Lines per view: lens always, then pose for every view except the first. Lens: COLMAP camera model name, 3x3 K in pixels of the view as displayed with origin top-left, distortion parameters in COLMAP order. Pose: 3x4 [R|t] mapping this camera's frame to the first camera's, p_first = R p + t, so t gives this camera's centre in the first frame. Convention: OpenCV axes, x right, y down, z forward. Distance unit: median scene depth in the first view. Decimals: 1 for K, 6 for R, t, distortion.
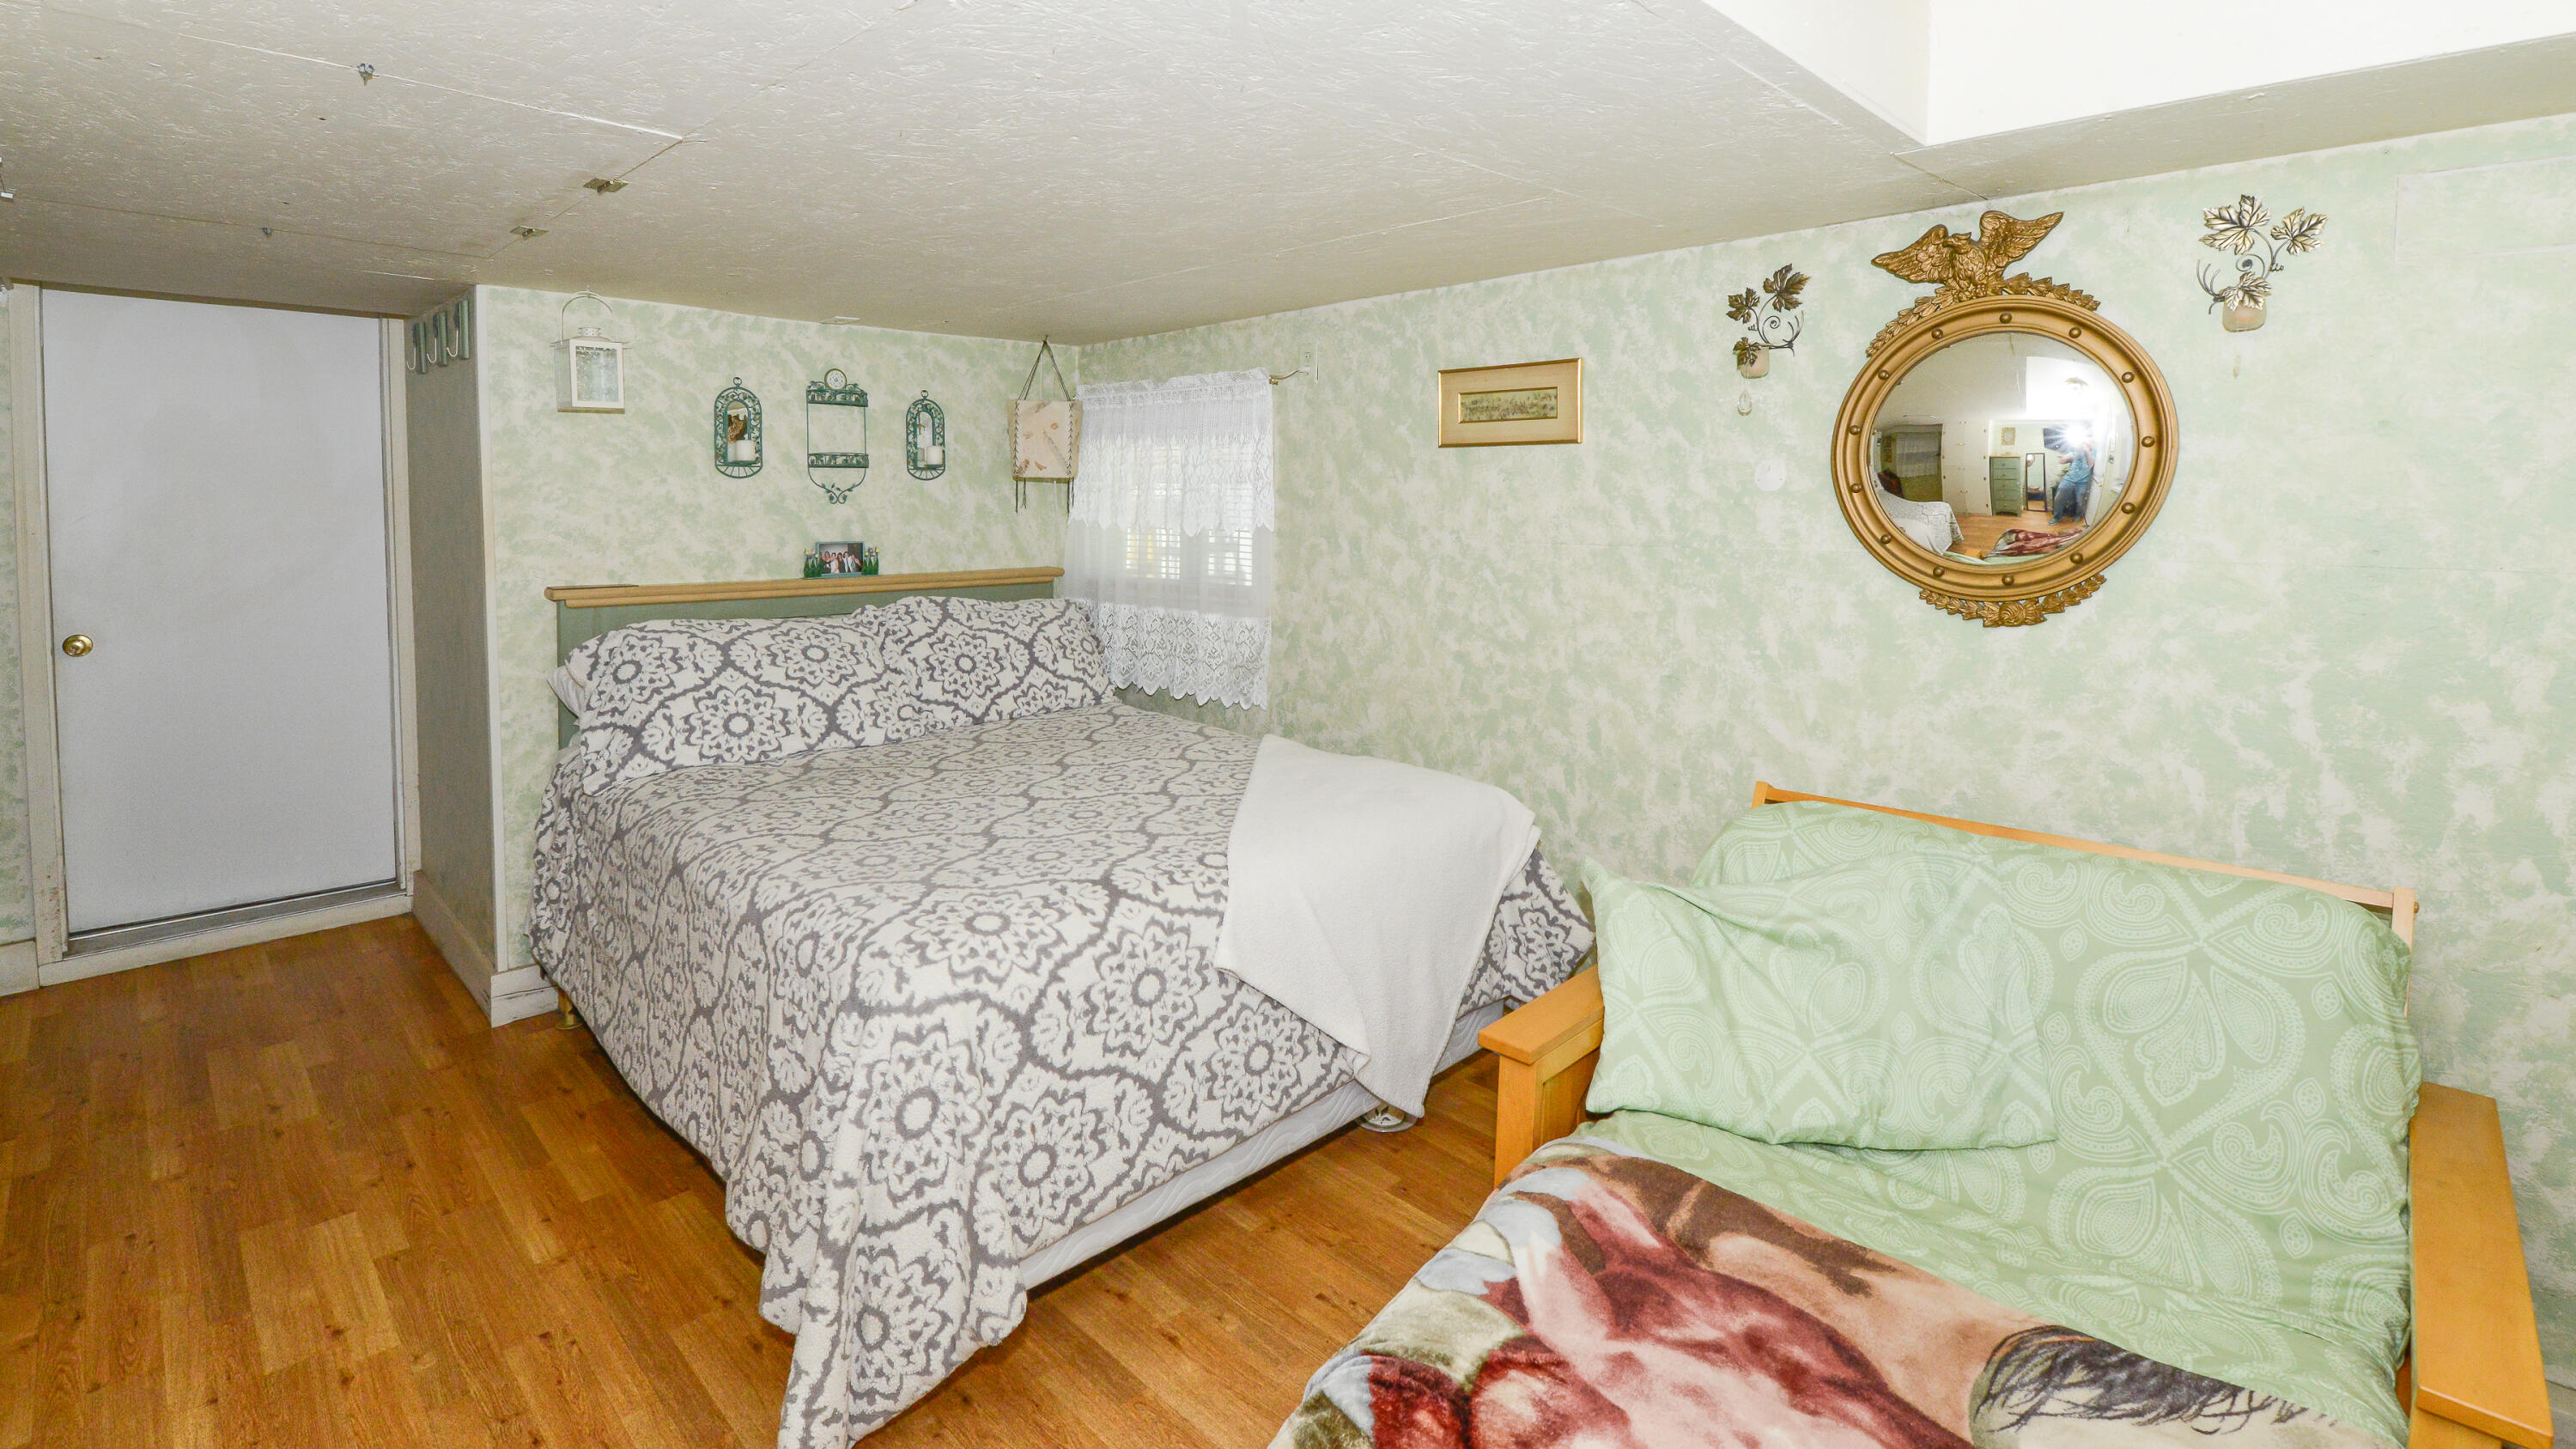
lens RADIAL K [[1185.0, 0, 1301.2], [0, 1185.0, 713.7], [0, 0, 1]] dist [-0.000572, -0.010243]
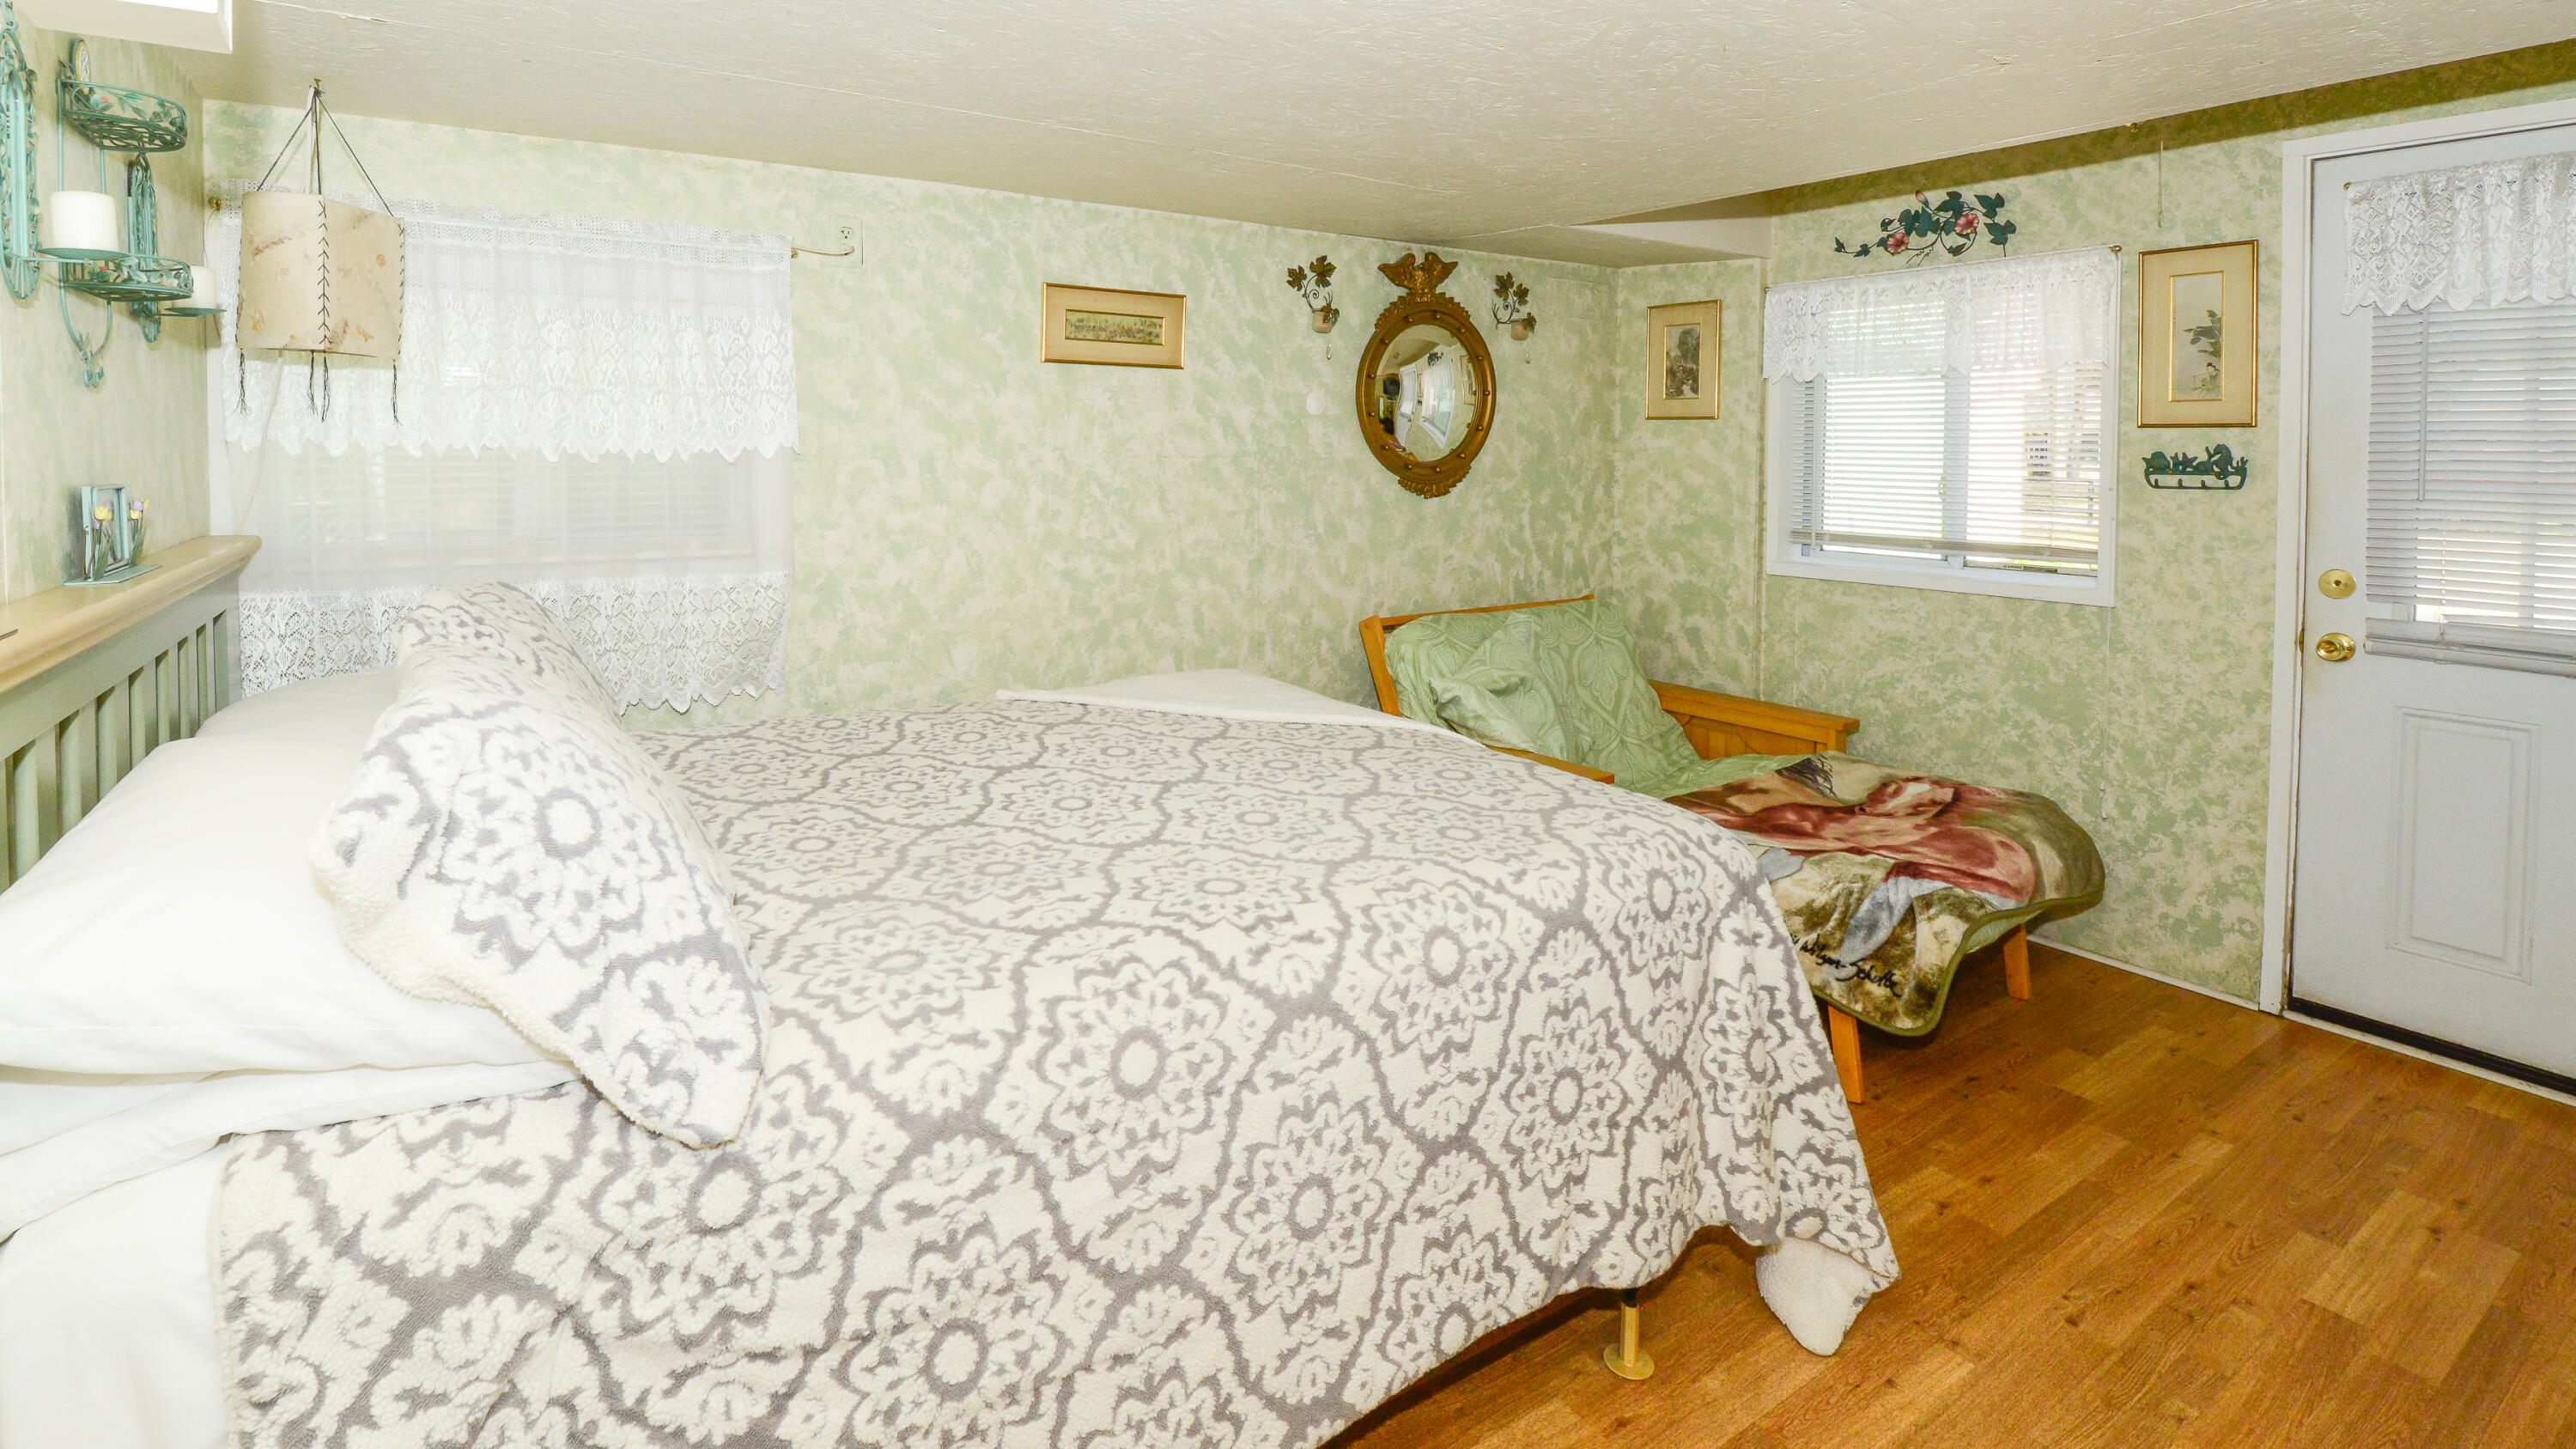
lens RADIAL K [[1185.0, 0, 1301.2], [0, 1185.0, 713.7], [0, 0, 1]] dist [-0.000572, -0.010243]
pose [[0.178646, -0.192893, 0.964820, -0.888569], [0.189688, 0.968951, 0.158596, -0.059717], [-0.965455, 0.154682, 0.209688, 0.661657]]
